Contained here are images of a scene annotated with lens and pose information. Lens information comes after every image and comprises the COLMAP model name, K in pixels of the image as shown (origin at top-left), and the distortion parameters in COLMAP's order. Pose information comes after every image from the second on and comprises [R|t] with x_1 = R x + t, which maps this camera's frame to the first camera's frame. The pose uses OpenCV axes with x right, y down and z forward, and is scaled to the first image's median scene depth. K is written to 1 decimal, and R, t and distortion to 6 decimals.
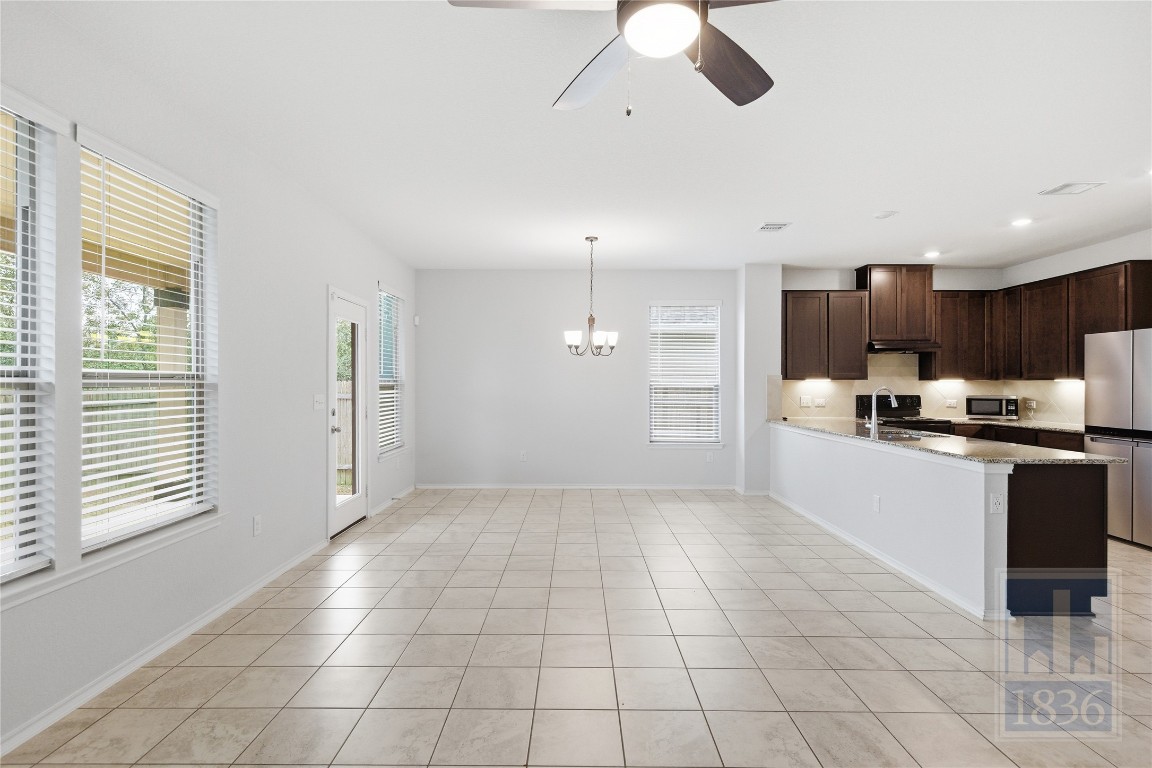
lens RADIAL K [[550.9, 0, 569.3], [0, 550.9, 384.2], [0, 0, 1]] dist [0.002413, -0.001430]
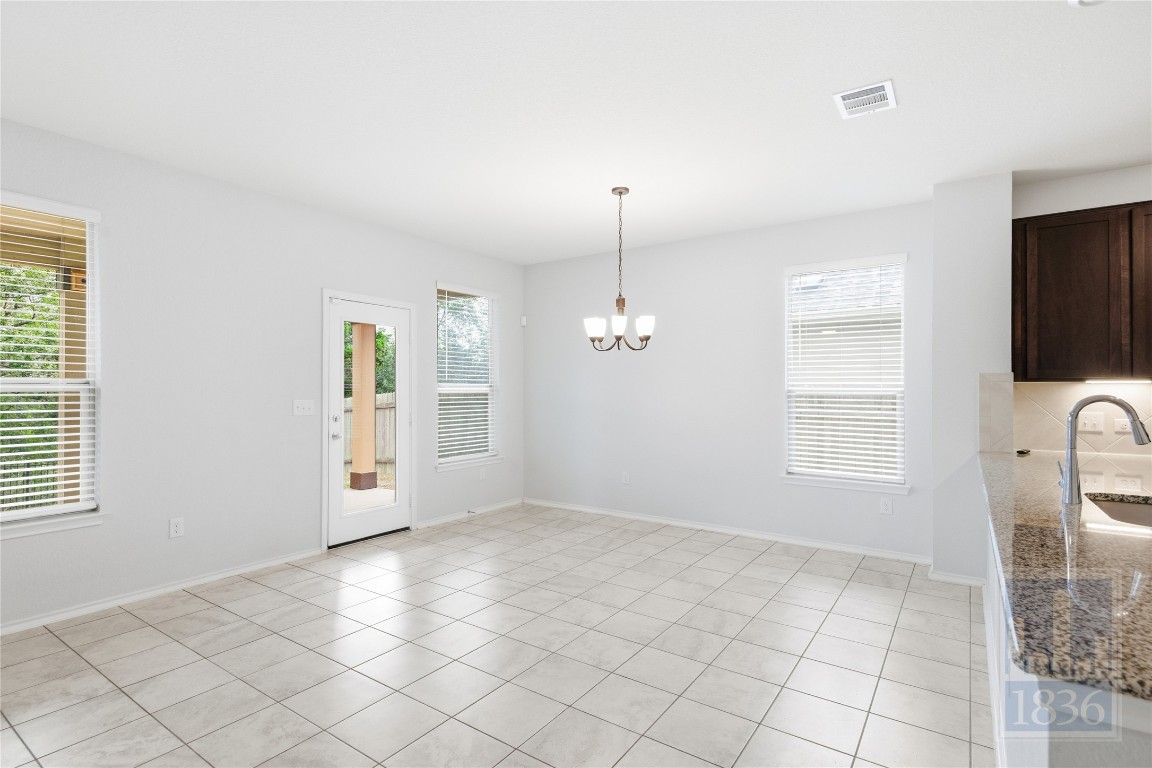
lens RADIAL K [[550.9, 0, 577.4], [0, 550.9, 389.4], [0, 0, 1]] dist [0.002413, -0.001430]
pose [[0.833607, 0.000305, -0.552359, 0.342595], [-0.000648, 1.000000, -0.000425, 0.000339], [0.552358, 0.000712, 0.833607, 0.310843]]
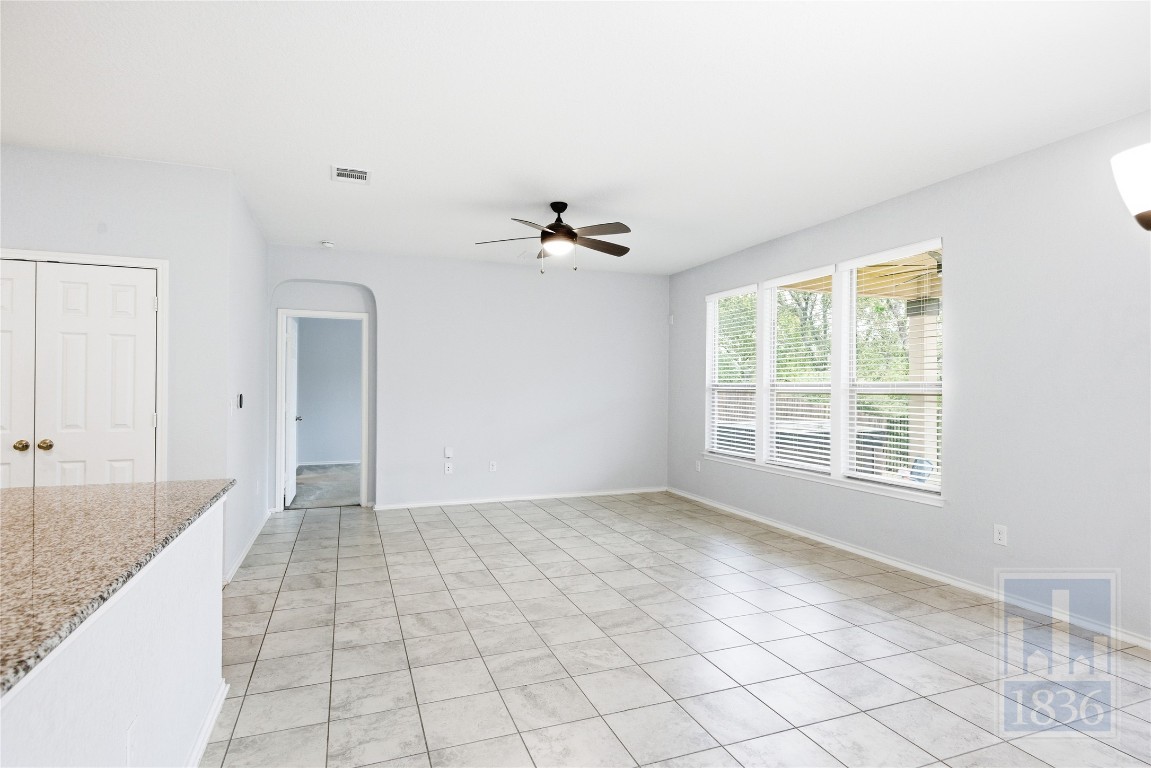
lens RADIAL K [[597.4, 0, 583.9], [0, 597.4, 378.2], [0, 0, 1]] dist [0.013719, -0.007263]
pose [[-0.924468, -0.015178, -0.380958, 0.295272], [-0.009807, 0.999823, -0.016034, 0.000950], [0.381134, -0.011087, -0.924453, 0.951128]]
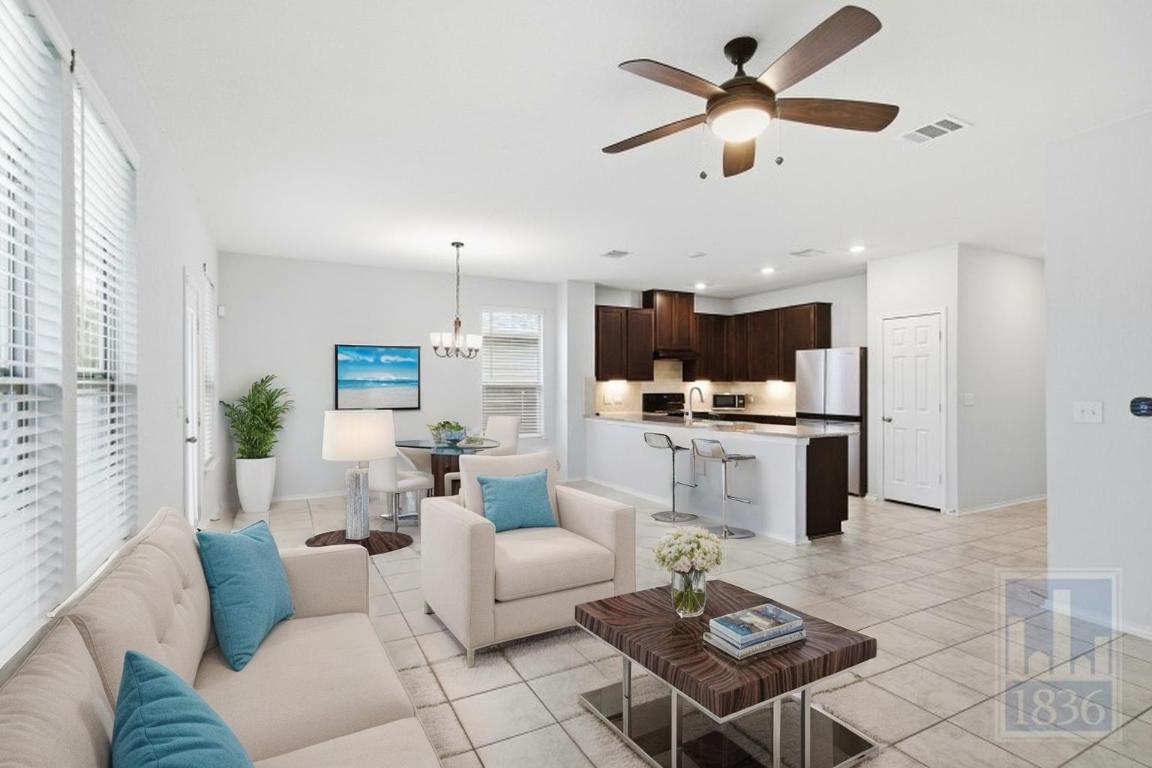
lens RADIAL K [[536.4, 0, 569.0], [0, 536.4, 387.9], [0, 0, 1]] dist [0.011089, -0.004314]
pose [[0.884922, -0.004086, 0.465722, -0.211414], [0.001279, 0.999979, 0.006344, -0.000518], [-0.465738, -0.005019, 0.884908, 0.008942]]
